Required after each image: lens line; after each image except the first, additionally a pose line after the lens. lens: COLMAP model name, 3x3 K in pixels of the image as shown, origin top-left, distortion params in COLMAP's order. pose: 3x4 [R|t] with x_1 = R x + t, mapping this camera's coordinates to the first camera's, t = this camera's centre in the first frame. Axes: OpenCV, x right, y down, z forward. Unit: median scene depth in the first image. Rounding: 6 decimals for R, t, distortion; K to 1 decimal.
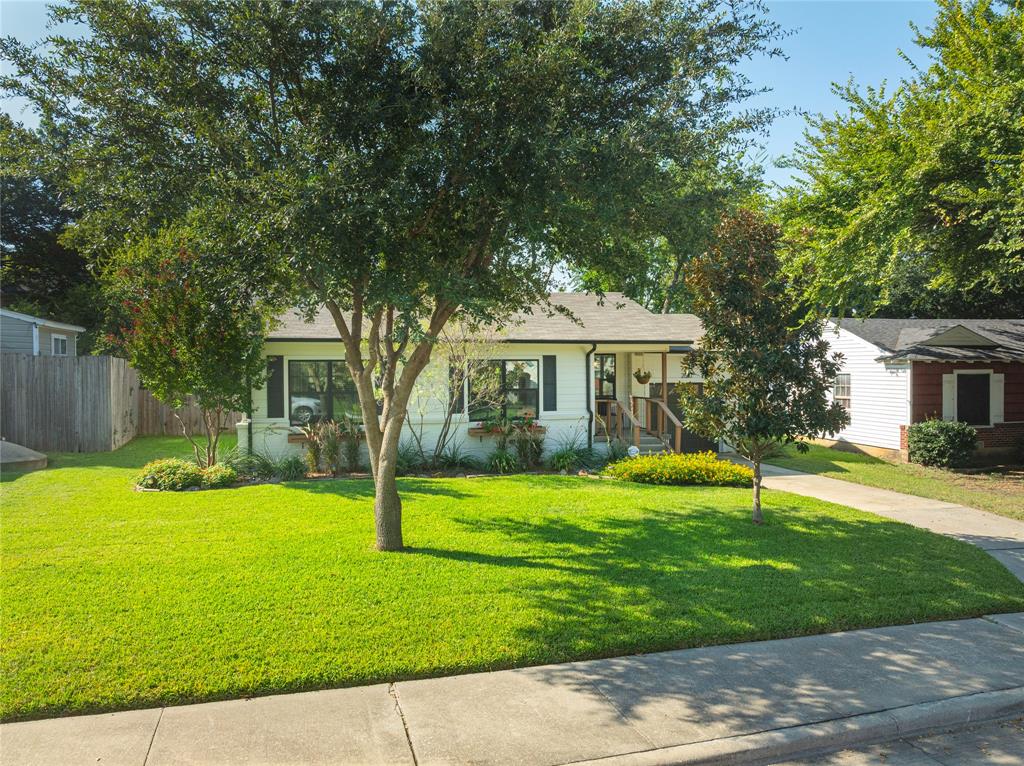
lens RADIAL K [[717.9, 0, 512.4], [0, 717.9, 383.6], [0, 0, 1]] dist [-0.017378, -0.004022]
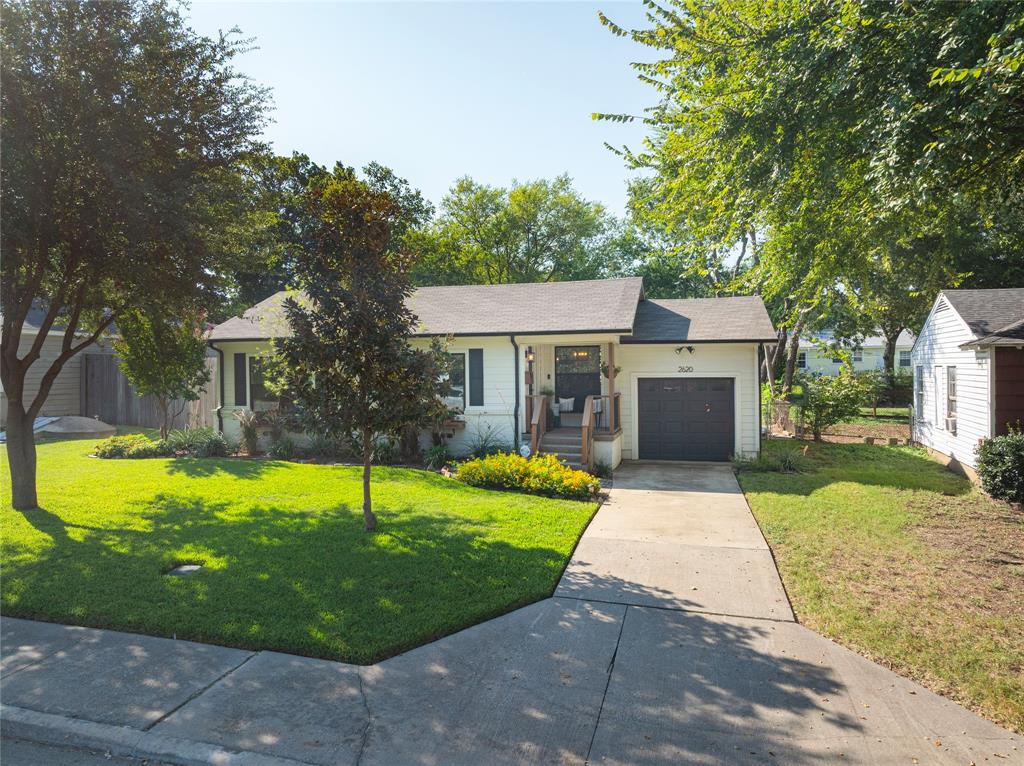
lens RADIAL K [[717.9, 0, 512.3], [0, 717.9, 377.7], [0, 0, 1]] dist [-0.017378, -0.004022]
pose [[0.860458, 0.003350, -0.509510, 0.629706], [-0.004291, 0.999991, -0.000672, 0.000614], [0.509503, 0.002764, 0.860464, 0.194657]]
